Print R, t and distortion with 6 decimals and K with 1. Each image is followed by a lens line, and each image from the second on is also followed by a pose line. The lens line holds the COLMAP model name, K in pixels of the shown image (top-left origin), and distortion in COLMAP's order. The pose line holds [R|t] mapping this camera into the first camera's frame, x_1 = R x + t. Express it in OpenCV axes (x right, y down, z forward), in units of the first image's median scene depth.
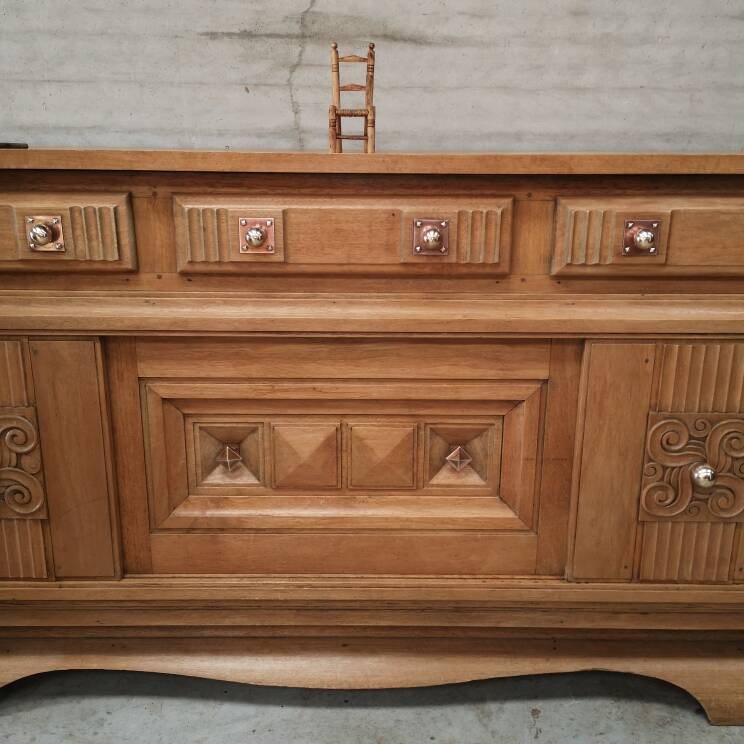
lens RADIAL K [[779.4, 0, 366.8], [0, 779.4, 371.4], [0, 0, 1]] dist [0.099093, -0.148162]
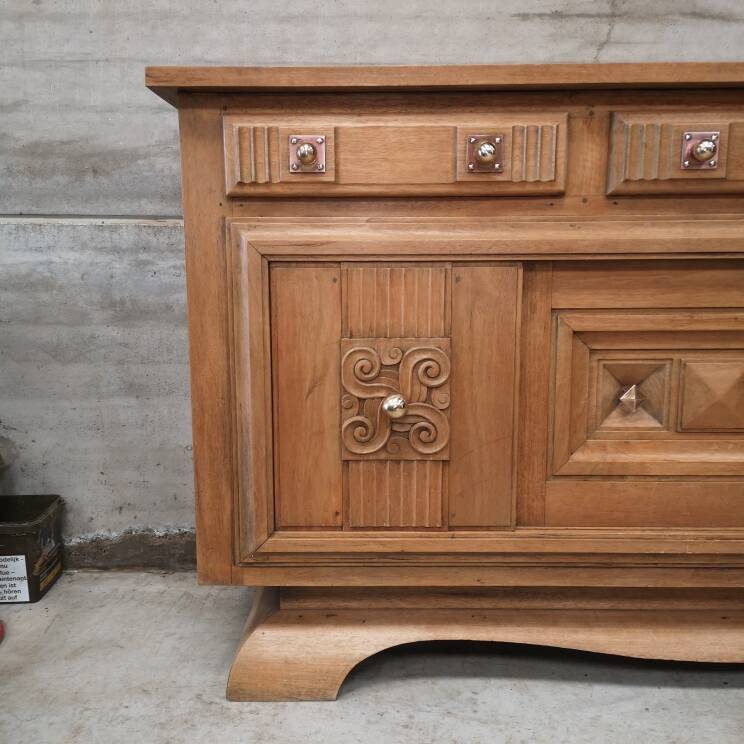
lens RADIAL K [[770.1, 0, 370.5], [0, 770.1, 365.1], [0, 0, 1]] dist [0.100230, -0.138293]
pose [[0.999945, -0.008827, -0.005668, -0.490872], [0.008042, 0.991991, -0.126055, 0.188687], [0.006736, 0.126003, 0.992007, 0.059013]]
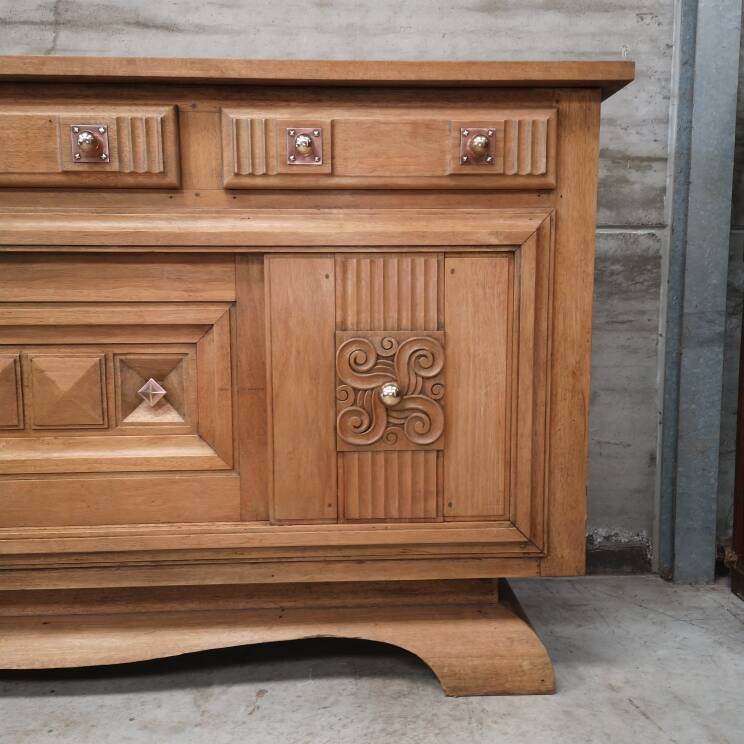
lens RADIAL K [[770.1, 0, 370.5], [0, 770.1, 365.1], [0, 0, 1]] dist [0.100230, -0.138293]
pose [[0.998938, -0.014531, 0.043729, 0.345463], [0.021679, 0.985595, -0.167727, 0.243932], [-0.040662, 0.168497, 0.984863, 0.064436]]
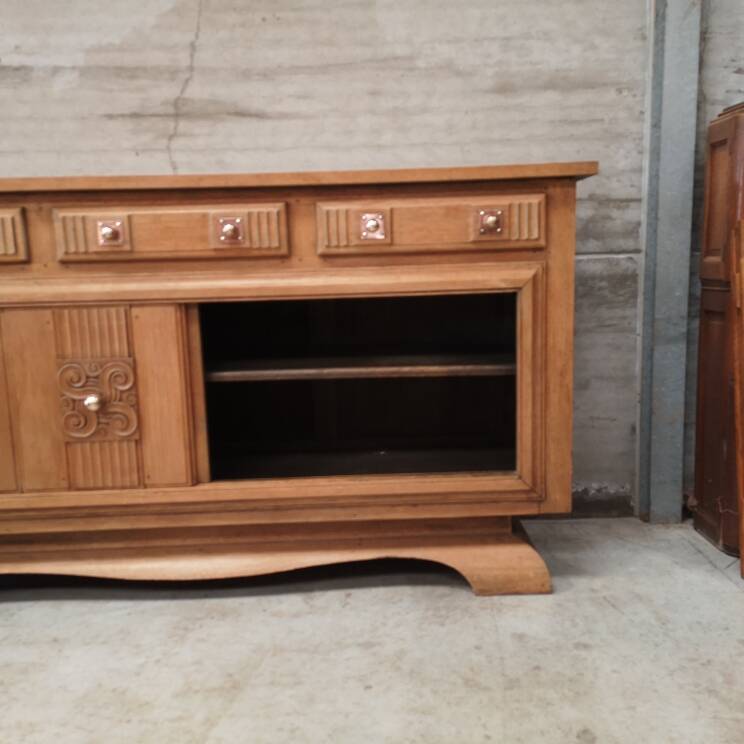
lens RADIAL K [[757.8, 0, 372.0], [0, 757.8, 372.0], [0, 0, 1]] dist [0.111273, -0.131486]
pose [[0.999247, -0.038603, 0.003776, 0.296815], [0.038773, 0.991474, -0.124406, 0.252155], [0.001059, 0.124459, 0.992224, -0.348622]]
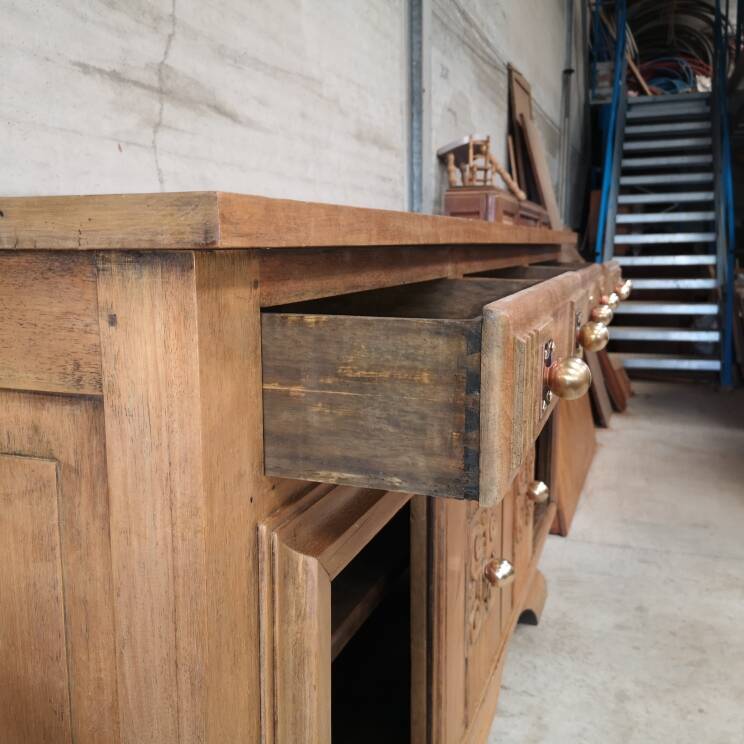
lens RADIAL K [[779.4, 0, 366.8], [0, 779.4, 371.4], [0, 0, 1]] dist [0.099093, -0.148162]
pose [[0.342282, -0.157999, 0.926218, -1.000857], [0.269072, 0.960958, 0.064490, -0.180713], [-0.900246, 0.227146, 0.371432, 0.718954]]
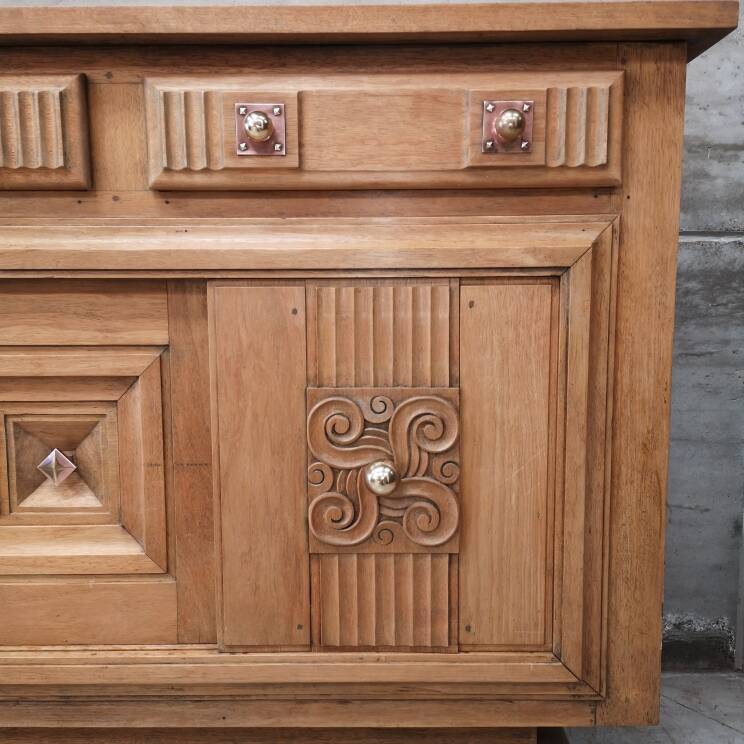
lens RADIAL K [[770.1, 0, 370.5], [0, 770.1, 365.1], [0, 0, 1]] dist [0.100230, -0.138293]
pose [[0.999867, -0.010128, -0.012755, 0.407445], [0.007855, 0.985912, -0.167078, 0.141268], [0.014267, 0.166956, 0.985861, 0.311097]]
